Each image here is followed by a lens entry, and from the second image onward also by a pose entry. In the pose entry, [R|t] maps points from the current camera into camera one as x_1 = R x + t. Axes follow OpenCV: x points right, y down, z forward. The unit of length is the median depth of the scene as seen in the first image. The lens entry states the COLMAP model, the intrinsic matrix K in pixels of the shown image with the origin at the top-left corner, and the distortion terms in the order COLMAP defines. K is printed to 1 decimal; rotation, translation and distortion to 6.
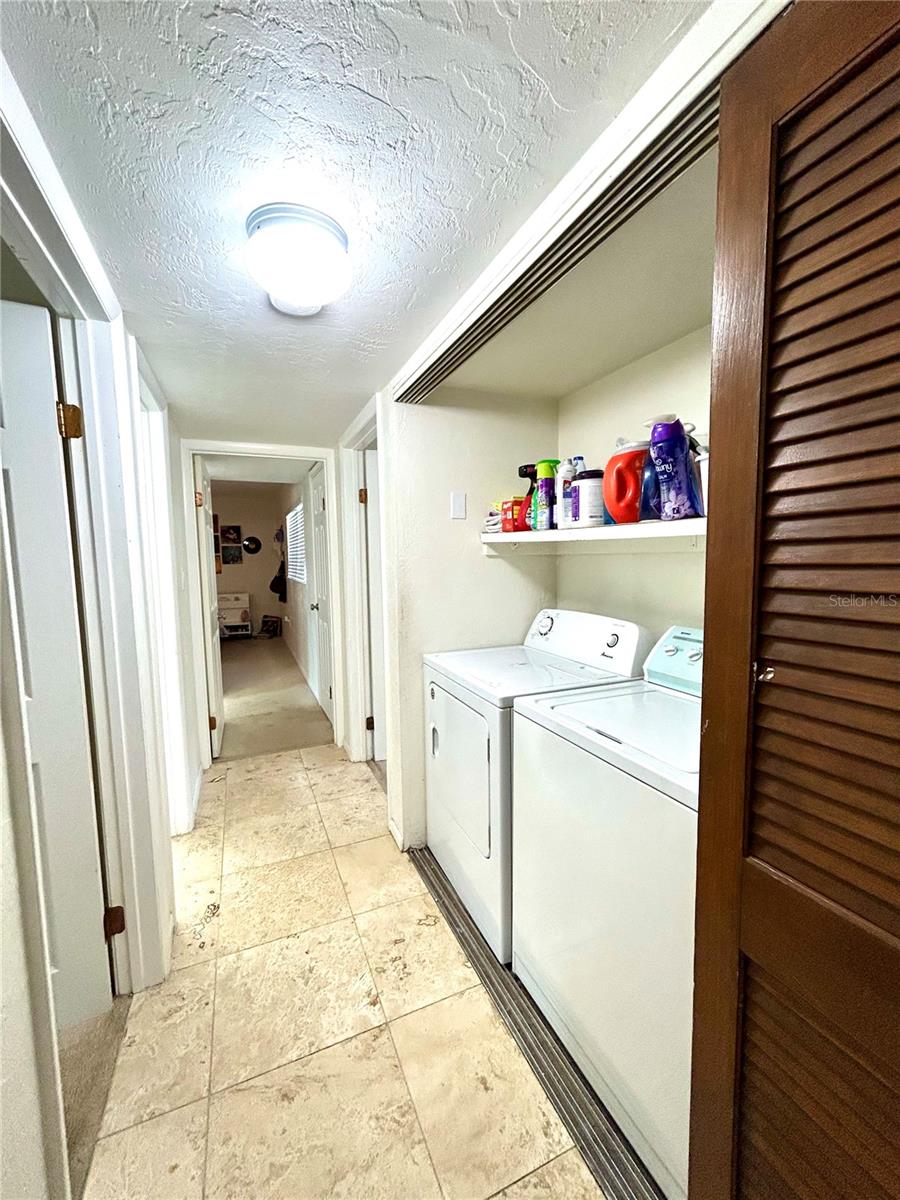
lens RADIAL K [[485.2, 0, 449.2], [0, 485.2, 600.8], [0, 0, 1]] dist [0.000571, 0.001676]
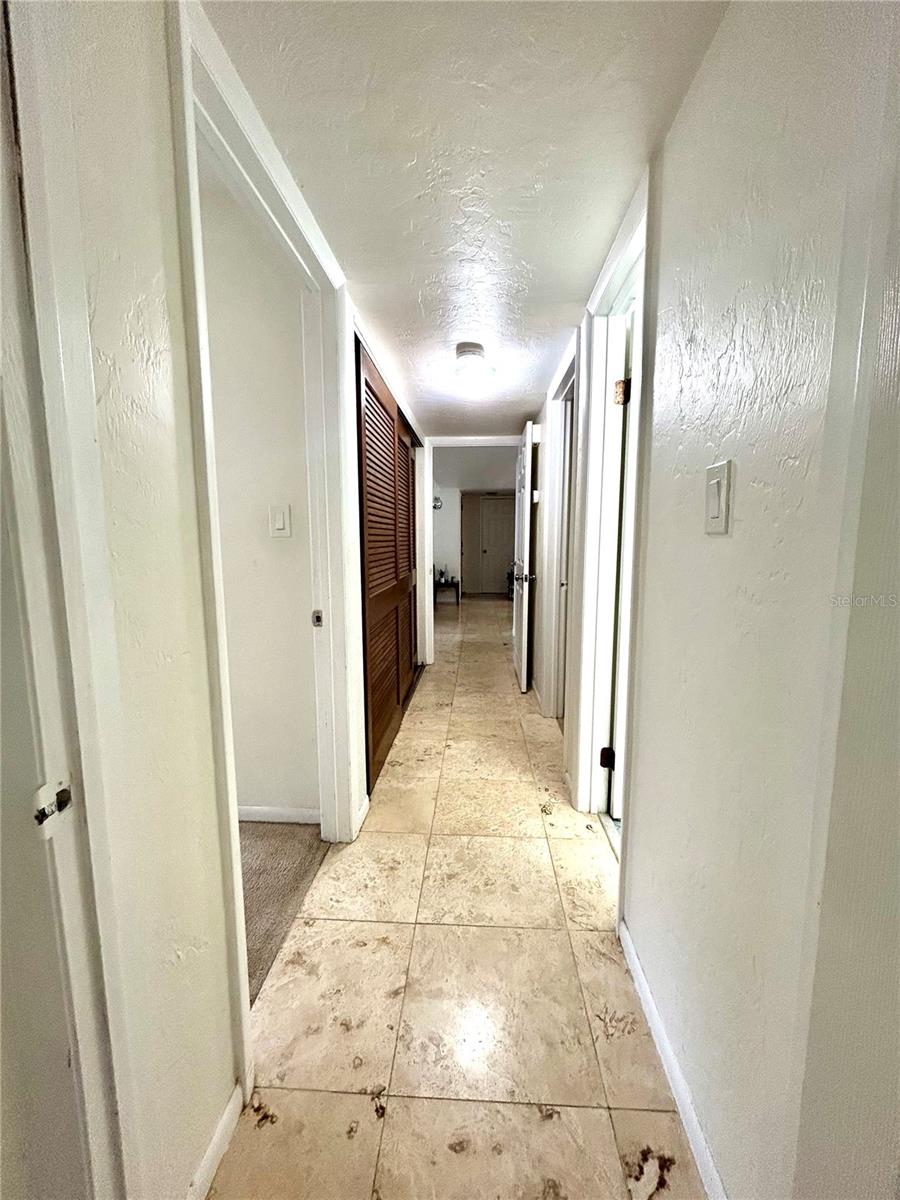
lens RADIAL K [[485.2, 0, 450.4], [0, 485.2, 600.7], [0, 0, 1]] dist [0.000571, 0.001676]
pose [[-0.891869, -0.034901, 0.450945, -0.592815], [0.060935, 0.978657, 0.196259, -0.058409], [-0.448170, 0.202515, -0.870707, 1.507568]]
